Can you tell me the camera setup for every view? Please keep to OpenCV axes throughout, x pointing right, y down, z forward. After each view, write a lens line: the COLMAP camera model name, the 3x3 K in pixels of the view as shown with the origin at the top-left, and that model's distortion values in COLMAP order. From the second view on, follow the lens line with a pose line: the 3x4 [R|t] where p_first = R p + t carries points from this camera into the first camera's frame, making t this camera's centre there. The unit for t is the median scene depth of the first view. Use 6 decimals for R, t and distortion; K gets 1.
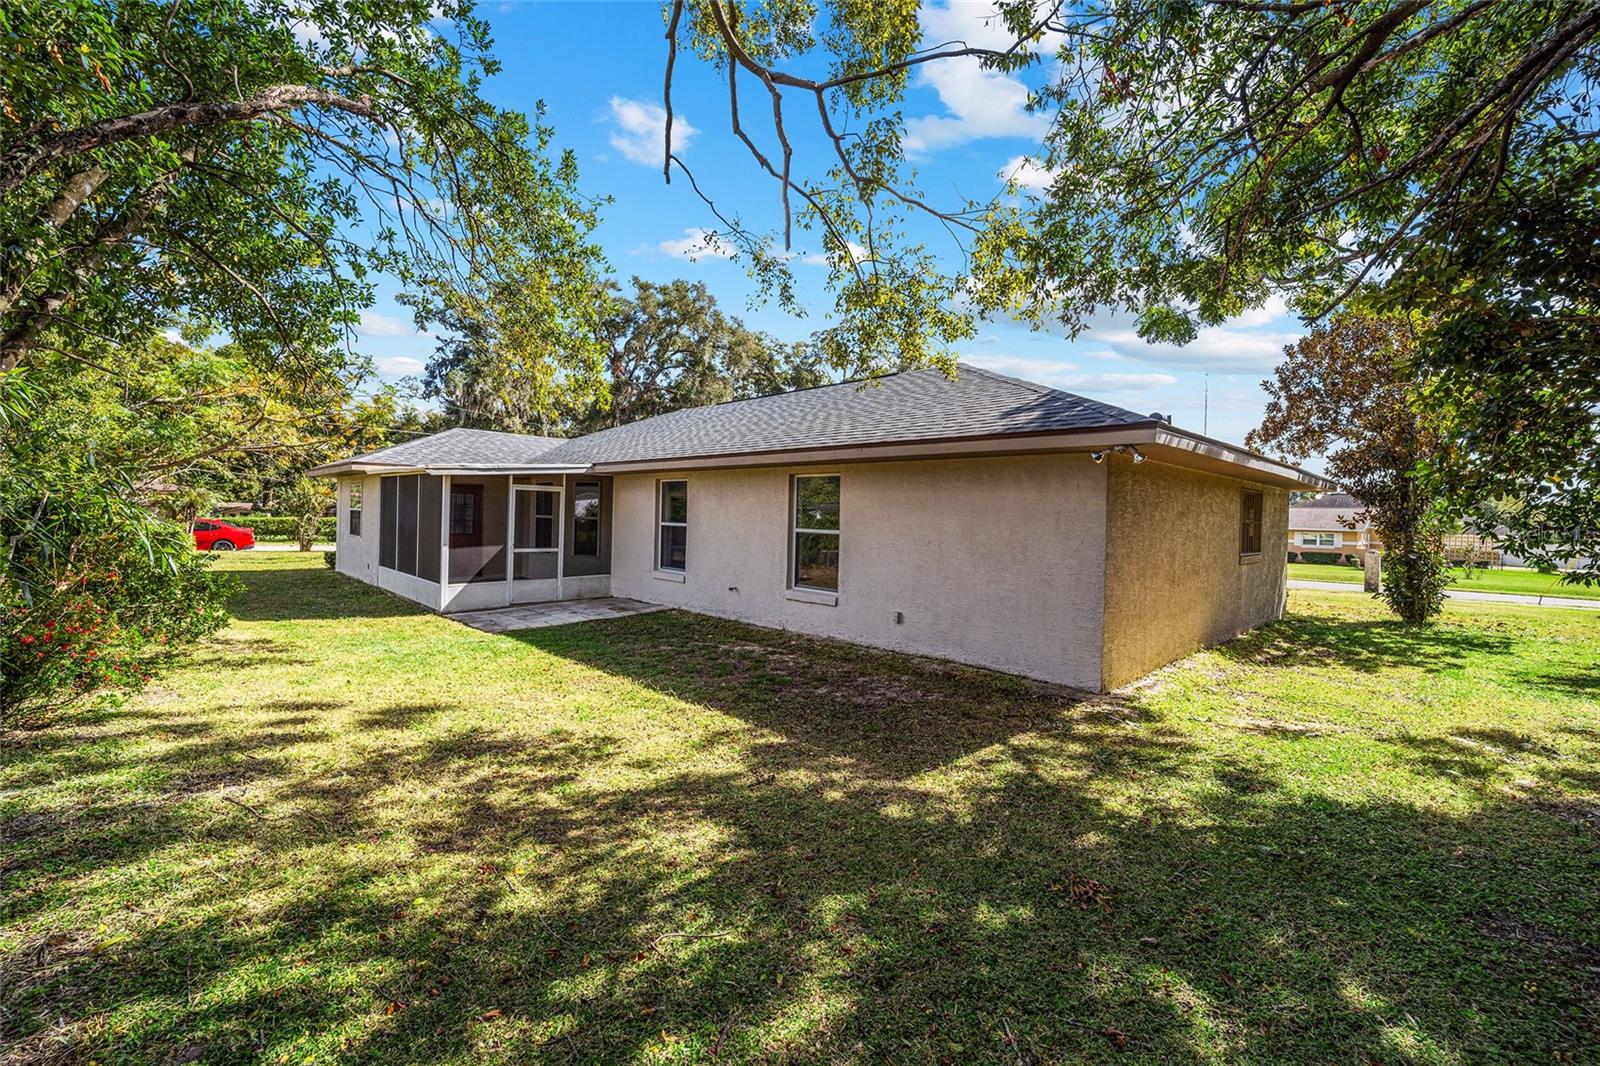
lens RADIAL K [[681.9, 0, 794.4], [0, 681.9, 514.0], [0, 0, 1]] dist [-0.001611, -0.000057]
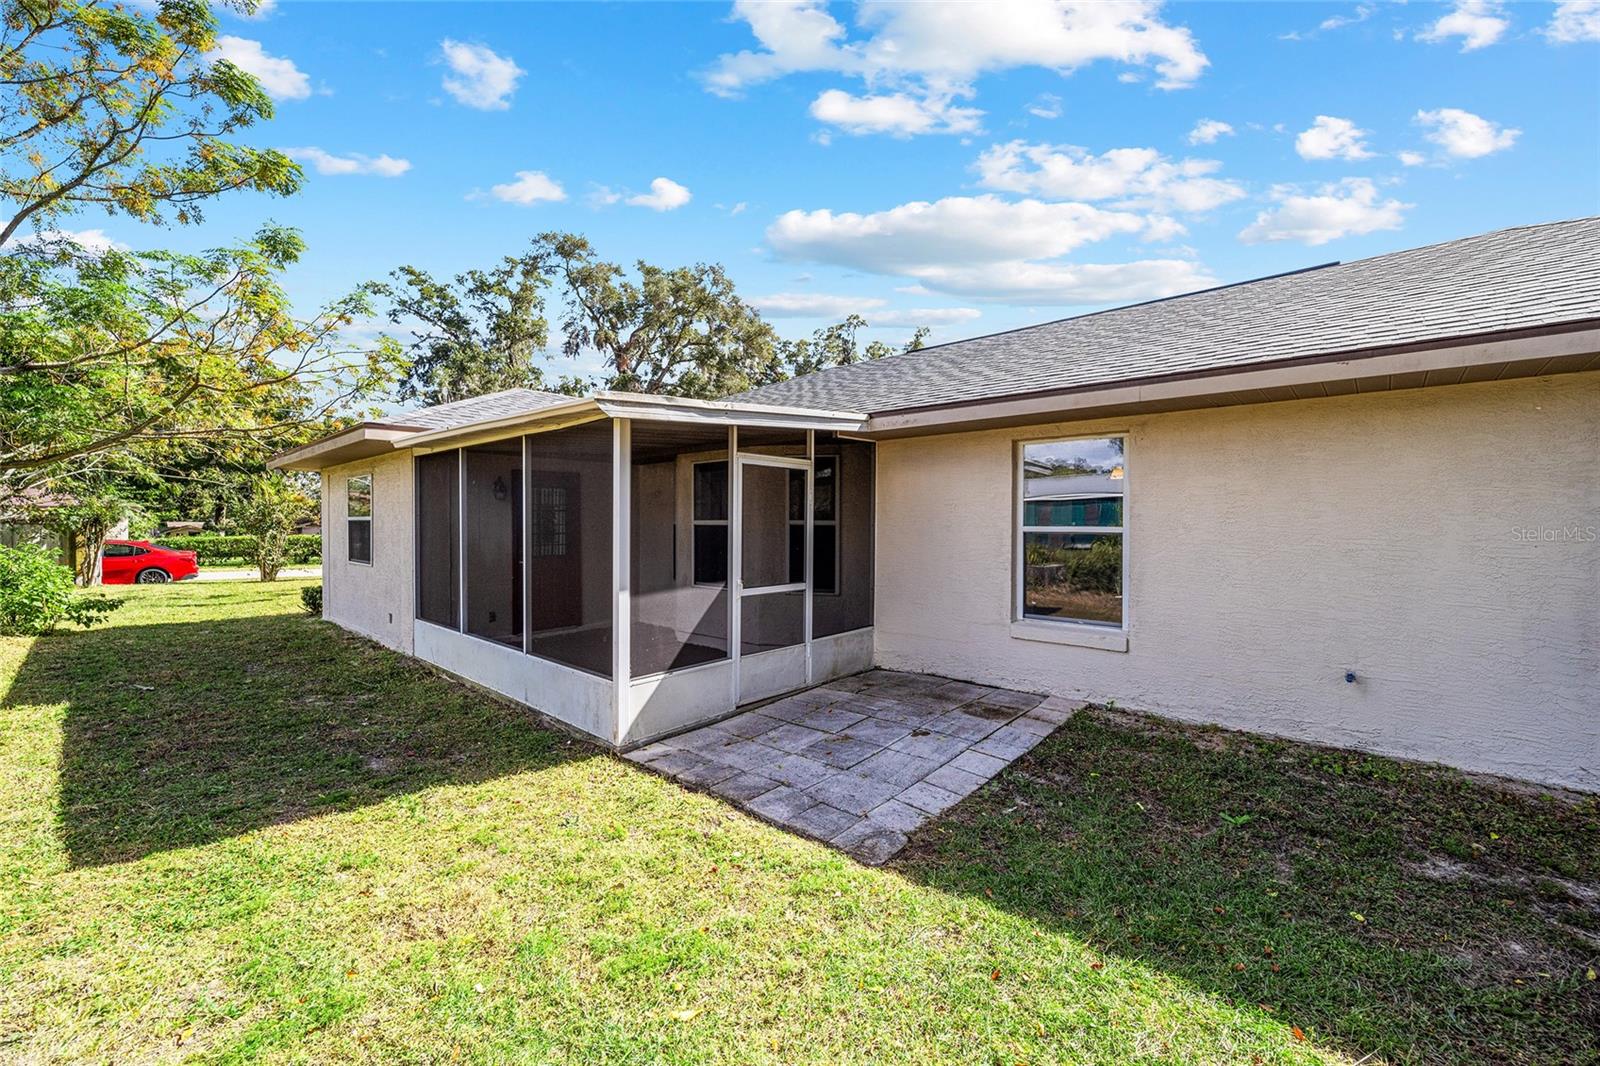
lens RADIAL K [[649.3, 0, 800.2], [0, 649.3, 527.9], [0, 0, 1]] dist [-0.012378, 0.000184]
pose [[0.997155, -0.022636, 0.071892, -0.130014], [0.021925, 0.999703, 0.010666, 0.001589], [-0.072113, -0.009059, 0.997355, 0.177860]]
